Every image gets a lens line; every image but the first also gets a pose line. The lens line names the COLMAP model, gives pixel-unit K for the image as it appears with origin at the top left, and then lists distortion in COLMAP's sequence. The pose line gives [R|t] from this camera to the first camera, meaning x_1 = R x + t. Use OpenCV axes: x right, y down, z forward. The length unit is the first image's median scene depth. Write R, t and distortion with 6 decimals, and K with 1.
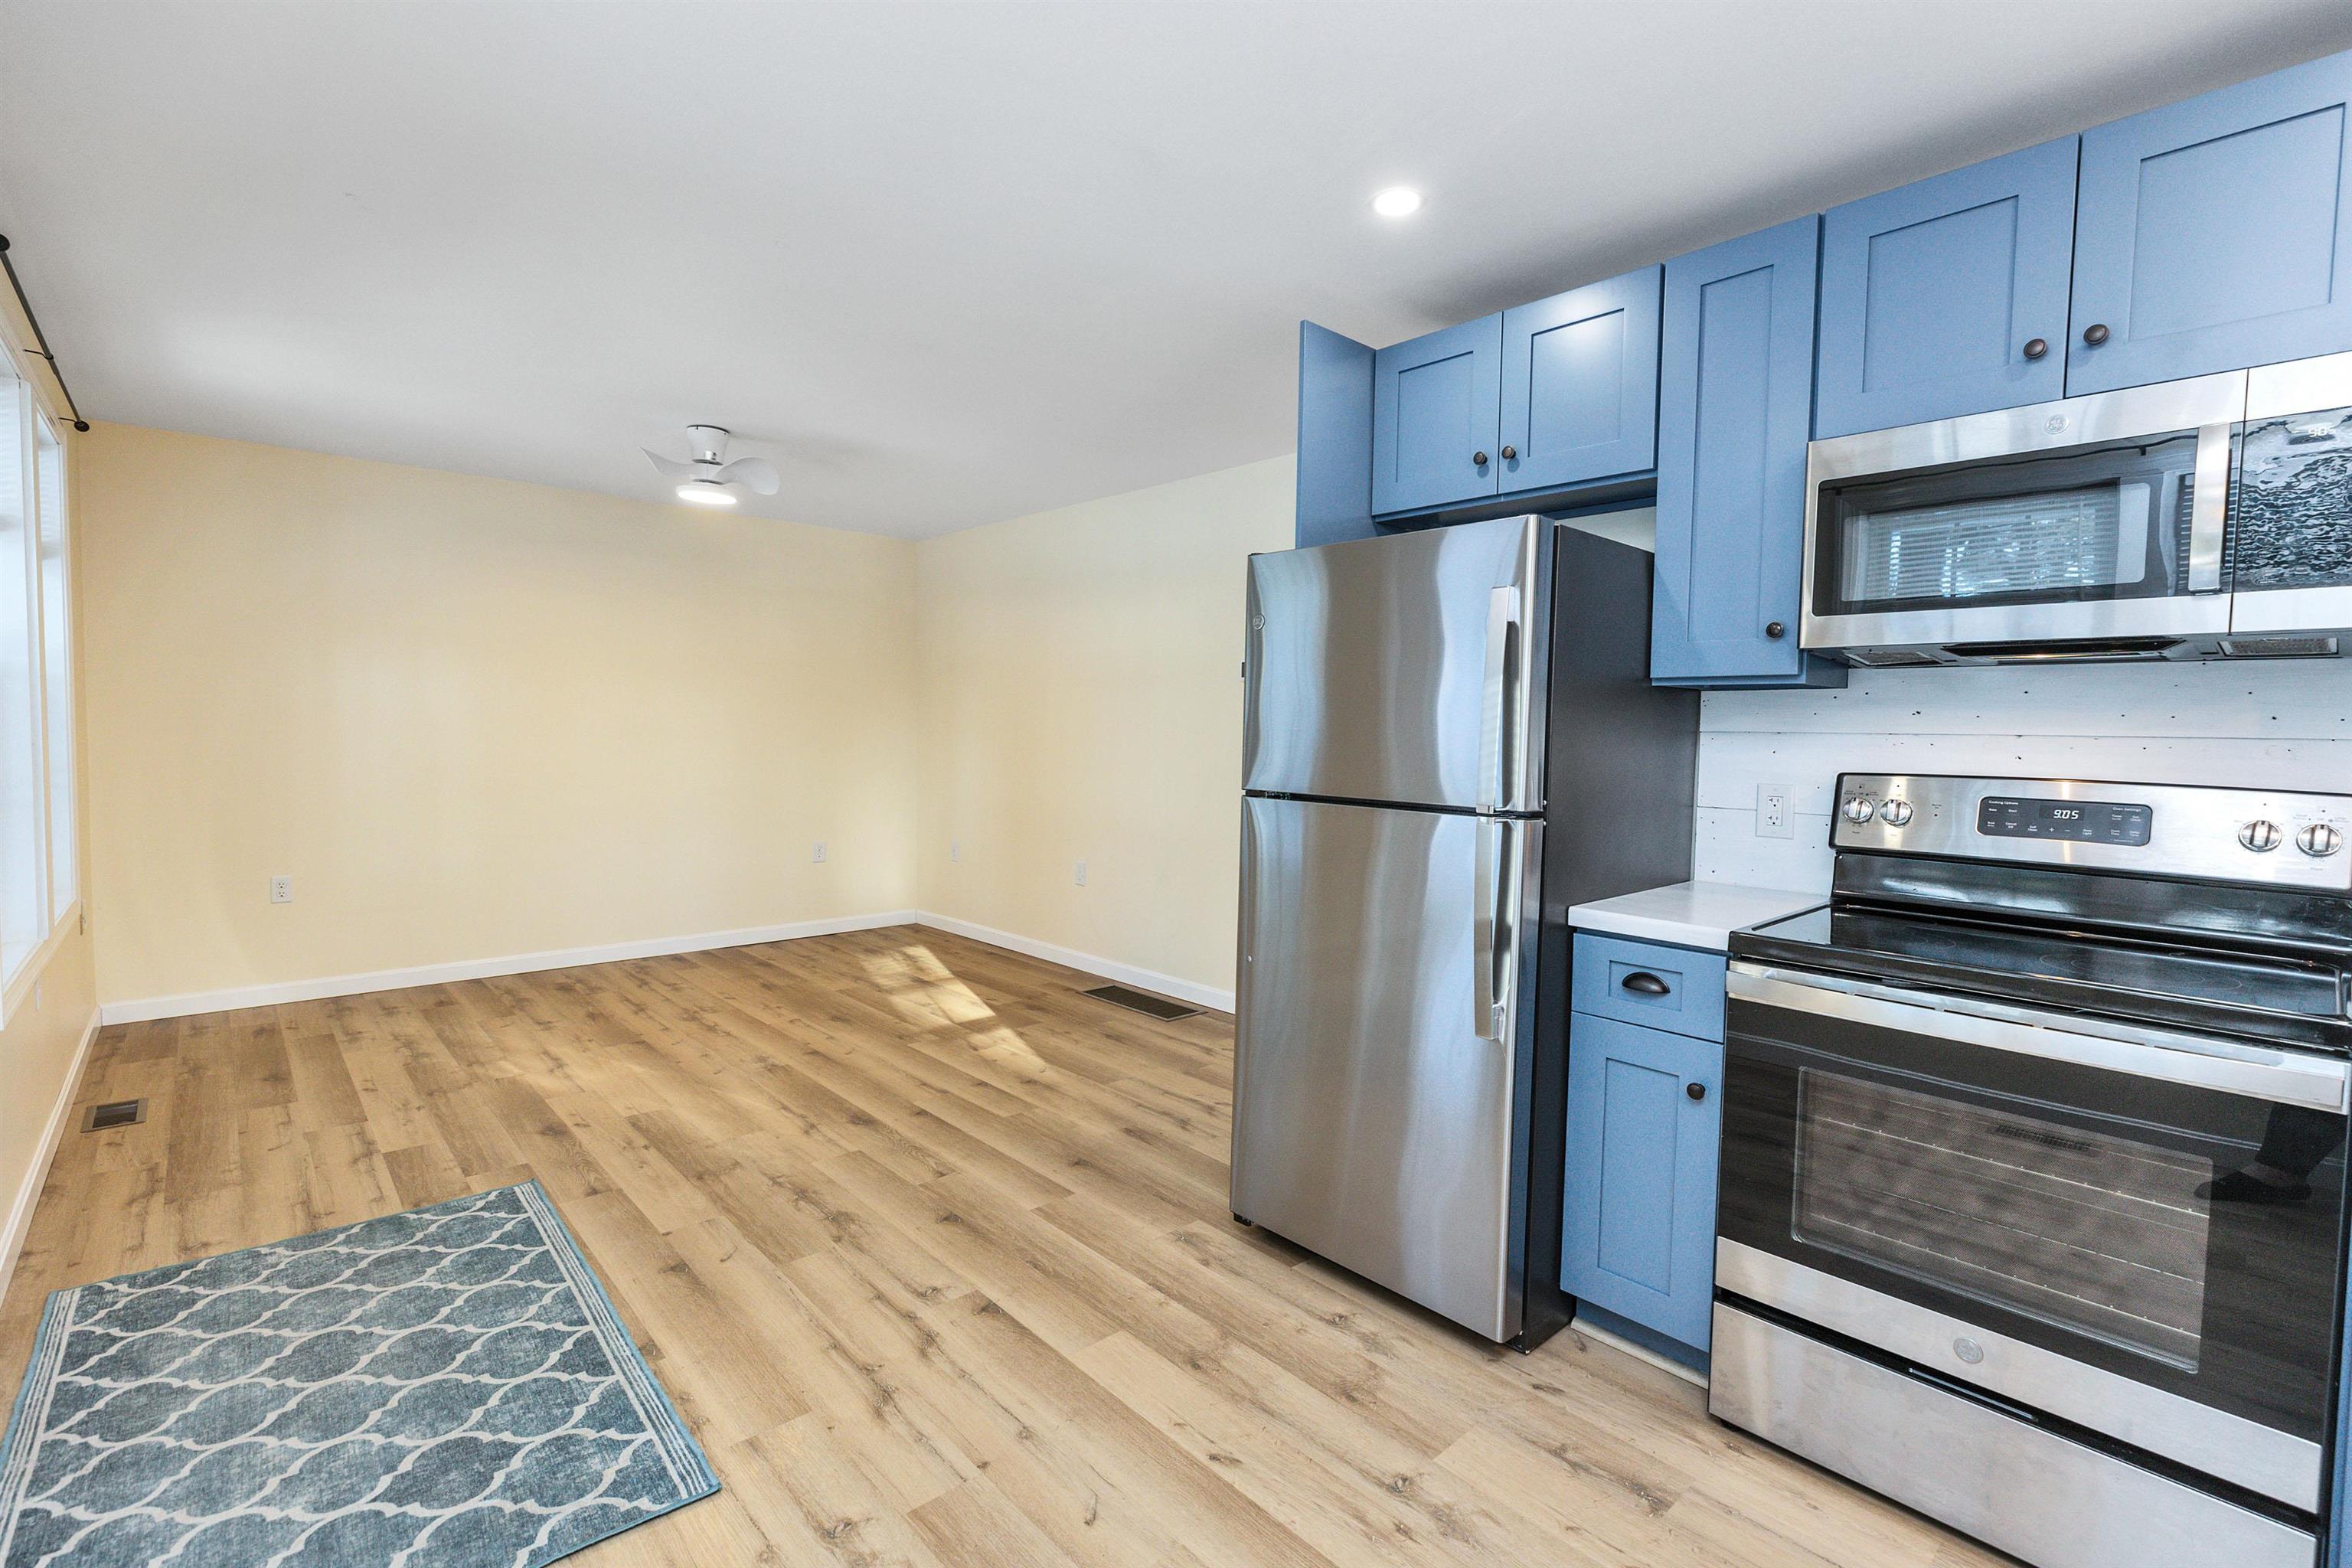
lens RADIAL K [[1061.6, 0, 1173.7], [0, 1061.6, 774.8], [0, 0, 1]] dist [0.002192, 0.000677]
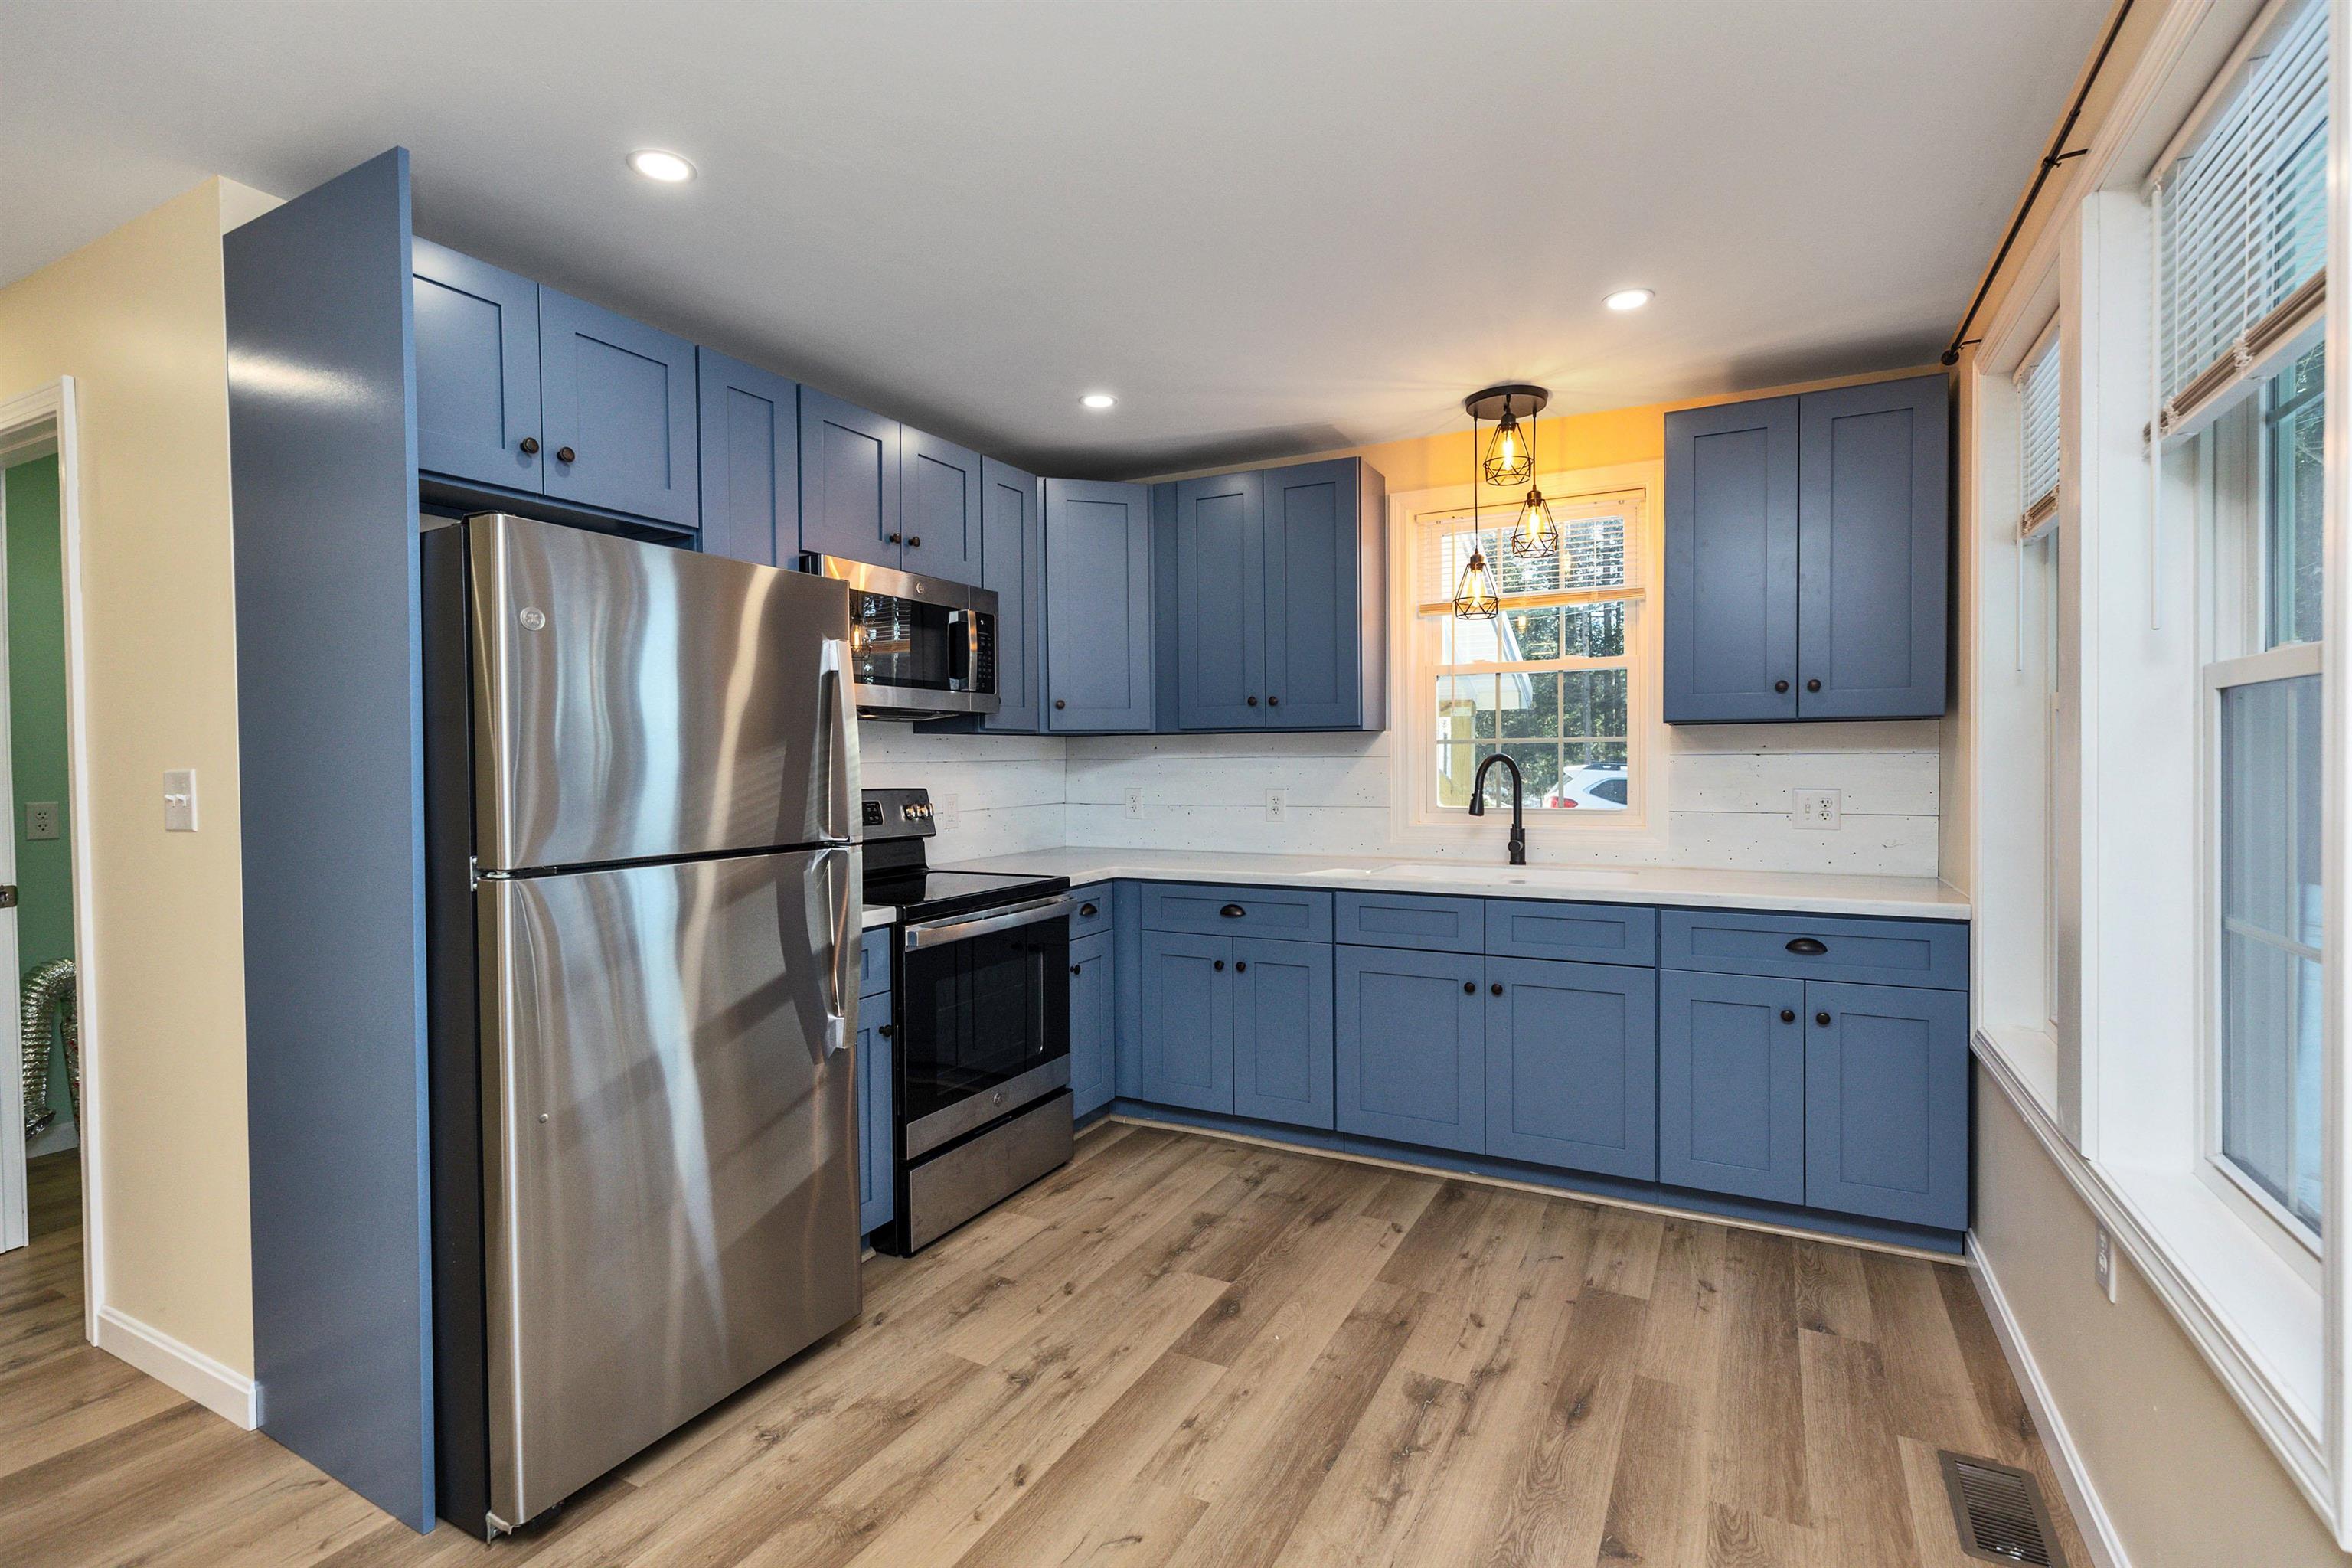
lens RADIAL K [[1061.6, 0, 1173.7], [0, 1061.6, 774.8], [0, 0, 1]] dist [0.002192, 0.000677]
pose [[-0.326204, -0.029955, 0.944825, -0.670268], [0.047075, 0.997743, 0.047885, -0.056240], [-0.944127, 0.060098, -0.324057, 0.805413]]
